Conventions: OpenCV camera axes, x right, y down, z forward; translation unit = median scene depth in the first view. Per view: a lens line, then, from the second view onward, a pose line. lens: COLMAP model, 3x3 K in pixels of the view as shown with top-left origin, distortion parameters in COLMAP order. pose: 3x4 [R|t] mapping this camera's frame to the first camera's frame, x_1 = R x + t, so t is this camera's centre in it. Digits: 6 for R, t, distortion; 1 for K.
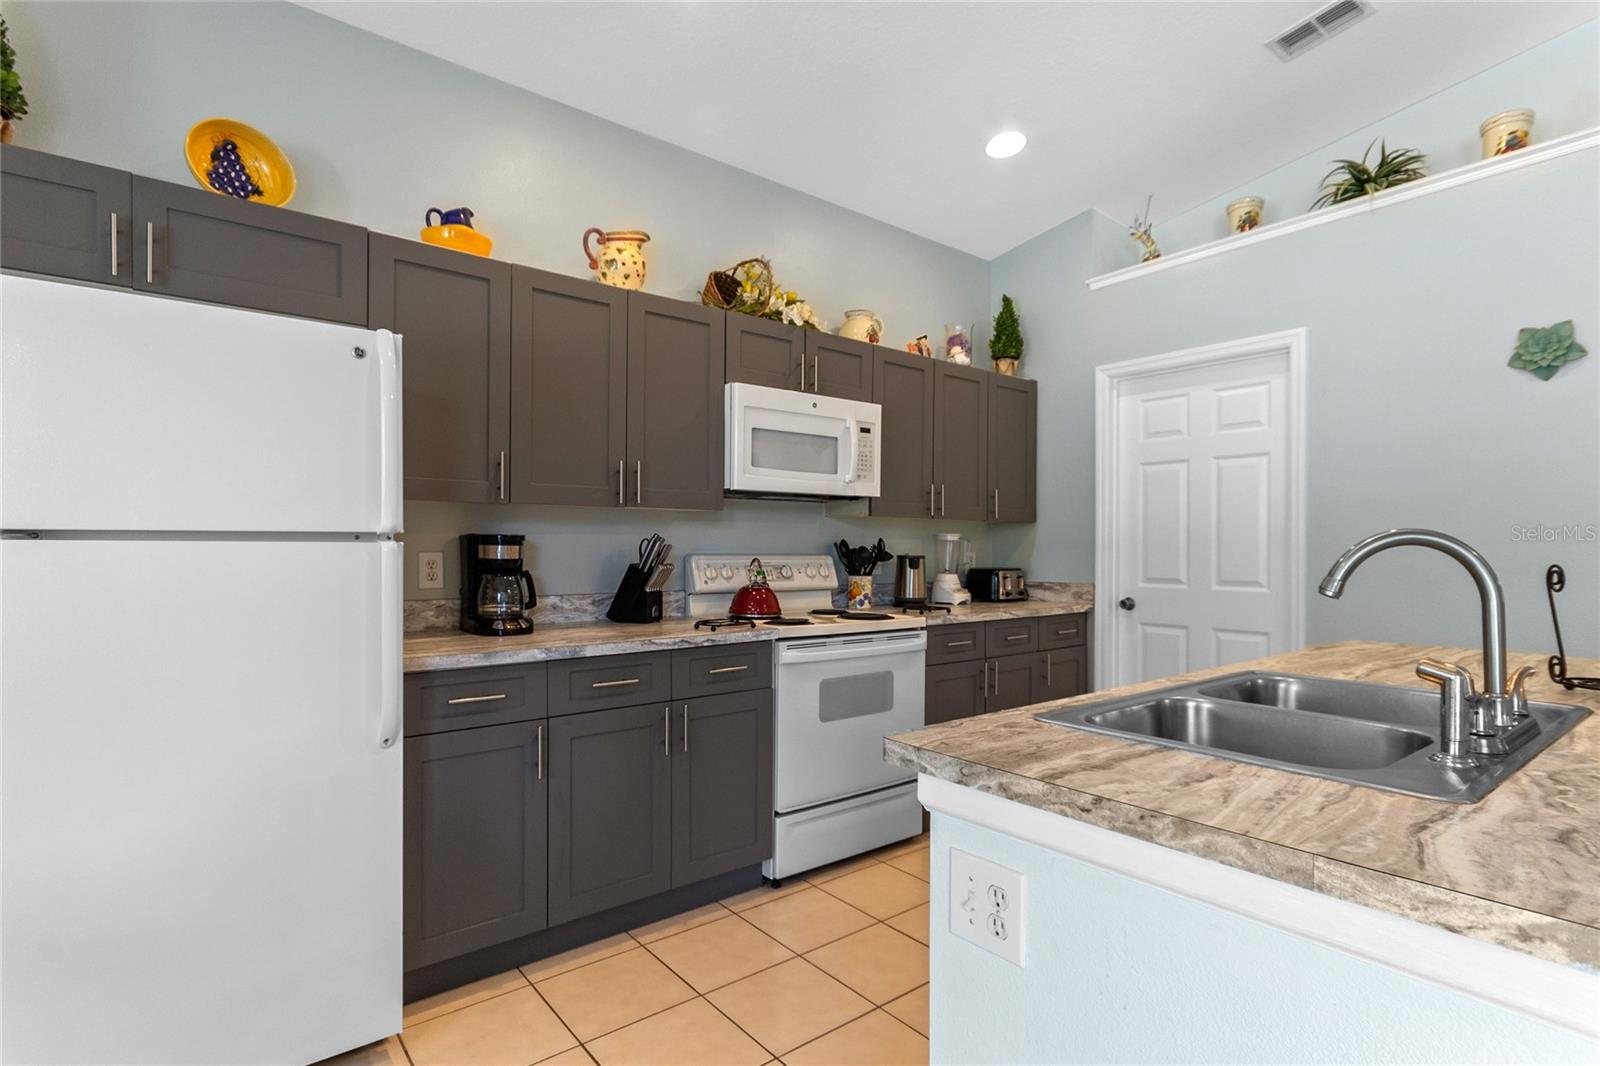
lens RADIAL K [[802.7, 0, 824.5], [0, 802.7, 547.2], [0, 0, 1]] dist [-0.000571, 0.000459]
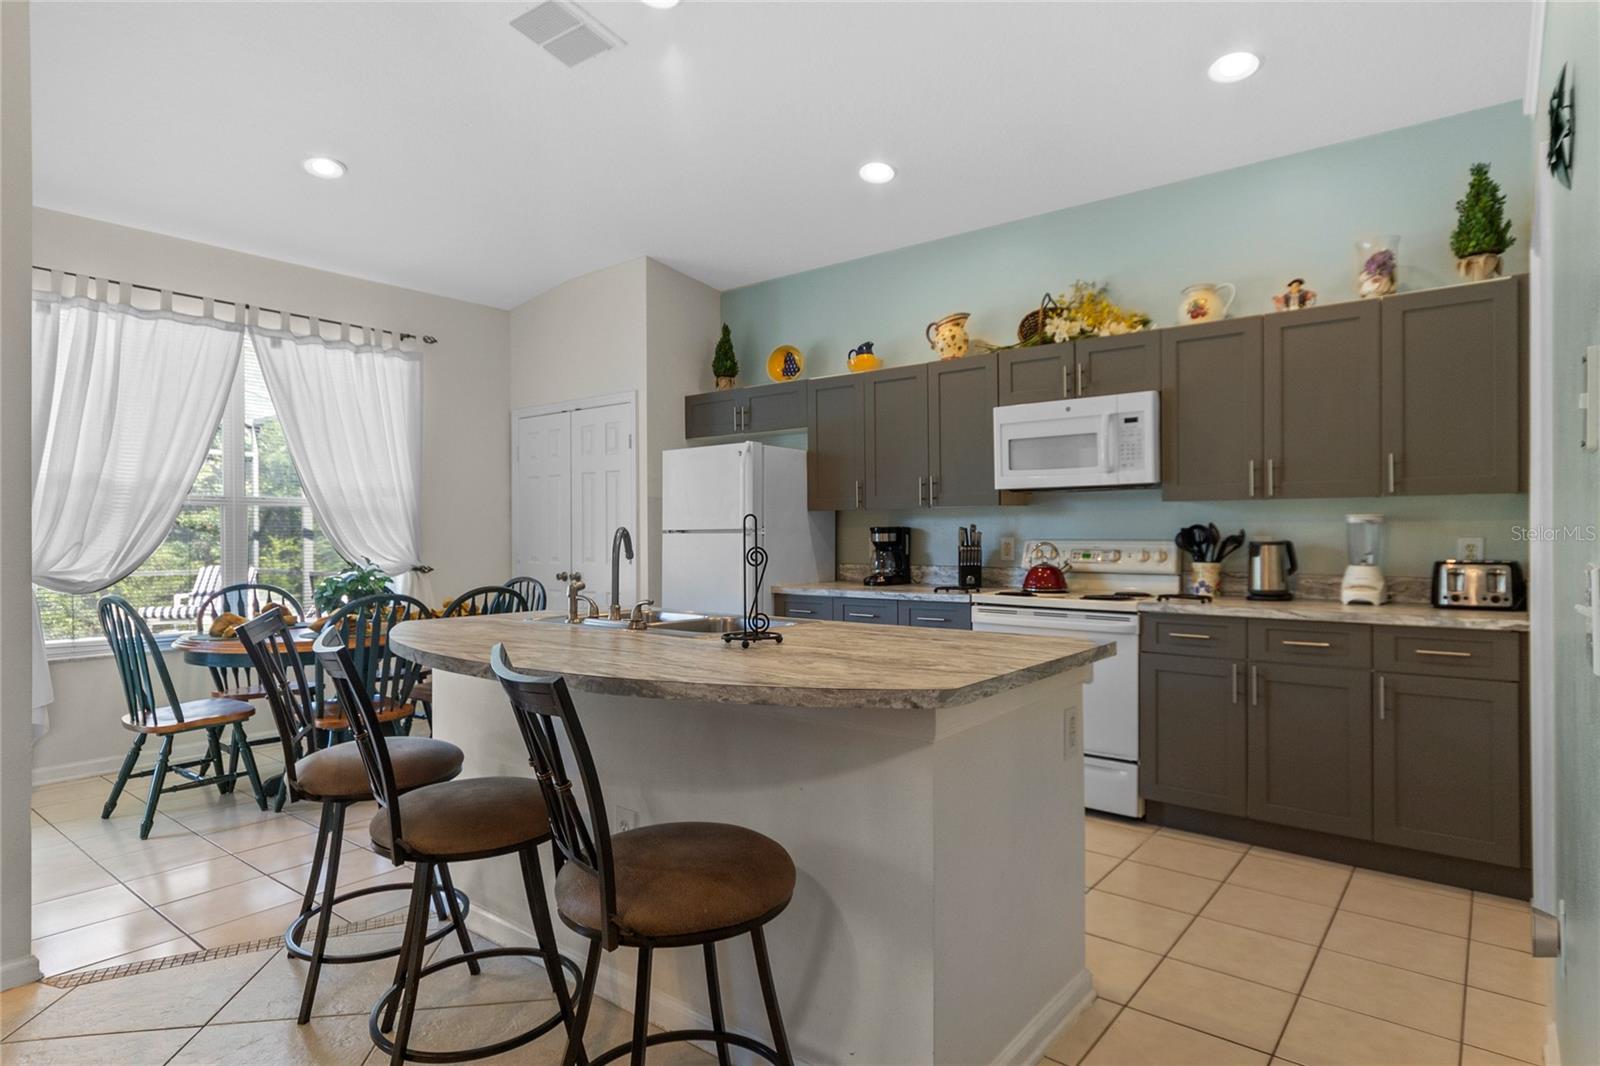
lens RADIAL K [[860.9, 0, 800.0], [0, 860.9, 533.0], [0, 0, 1]] dist [0.001185, 0.000336]
pose [[0.208755, -0.002667, -0.977964, 1.006125], [0.008123, 0.999967, -0.000993, -0.002454], [0.977934, -0.007736, 0.208770, 0.337799]]
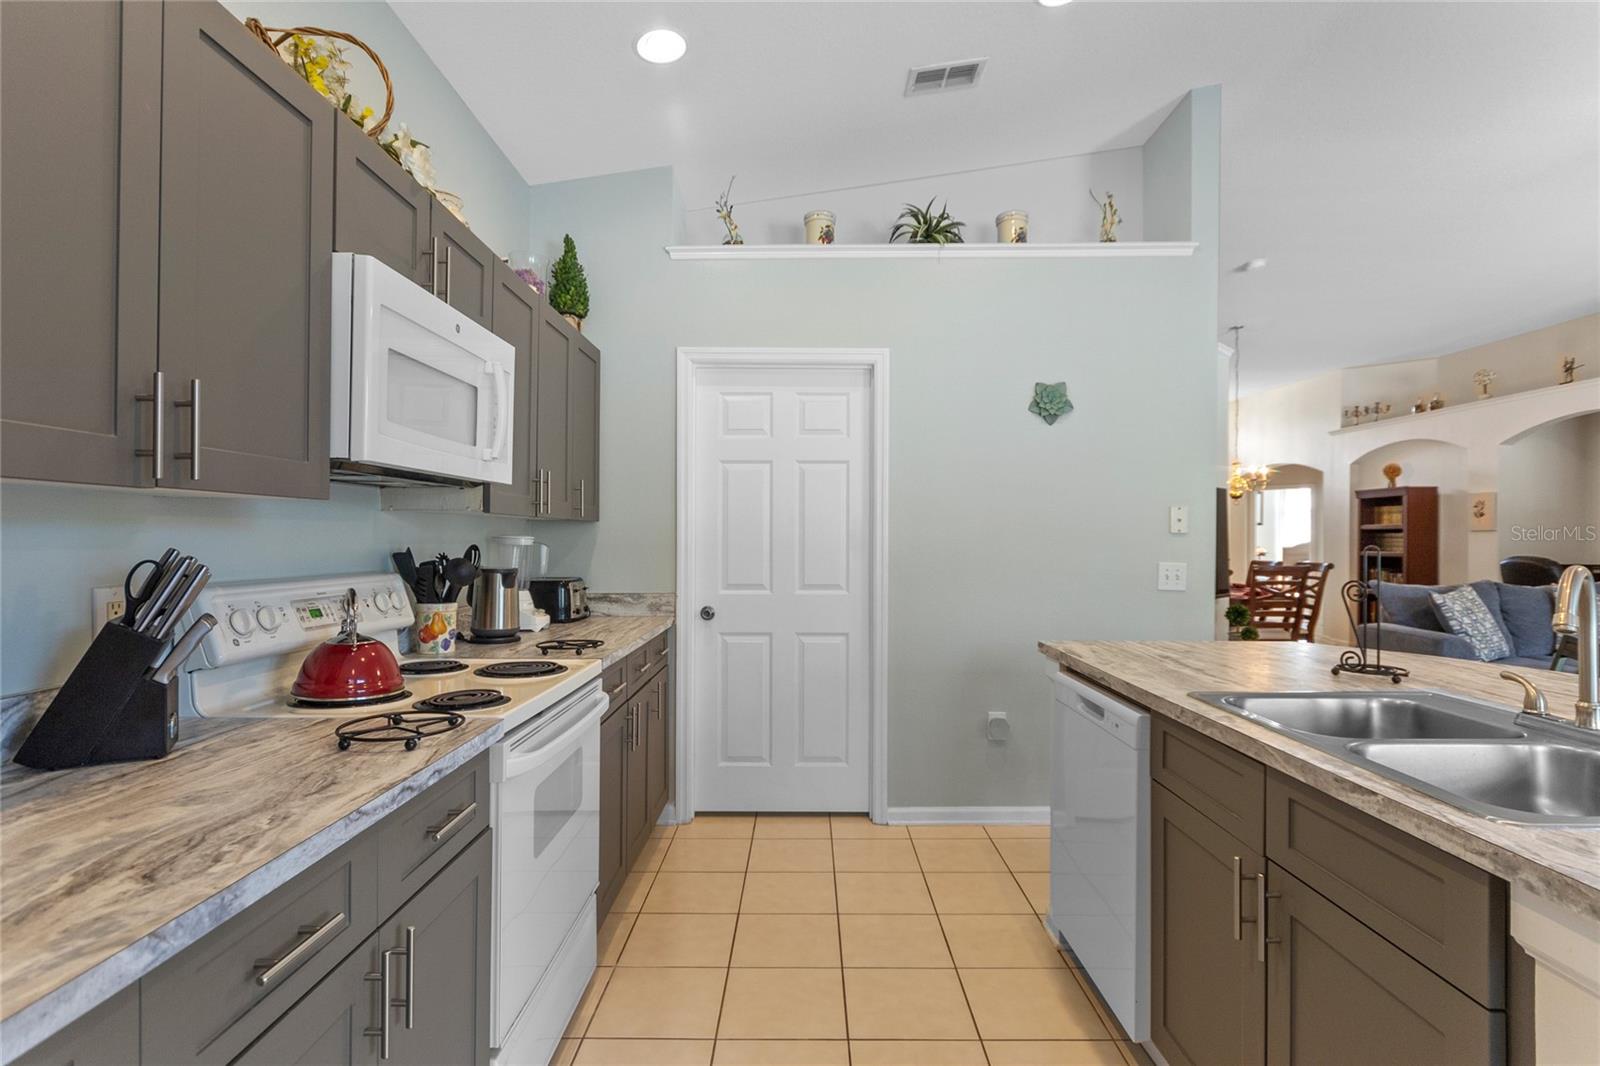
lens RADIAL K [[788.0, 0, 808.3], [0, 788.0, 533.7], [0, 0, 1]] dist [-0.000993, 0.000404]
pose [[0.635665, 0.003326, 0.771958, -0.274496], [-0.003226, 0.999993, -0.001652, -0.021492], [-0.771958, -0.001440, 0.635672, 0.388303]]
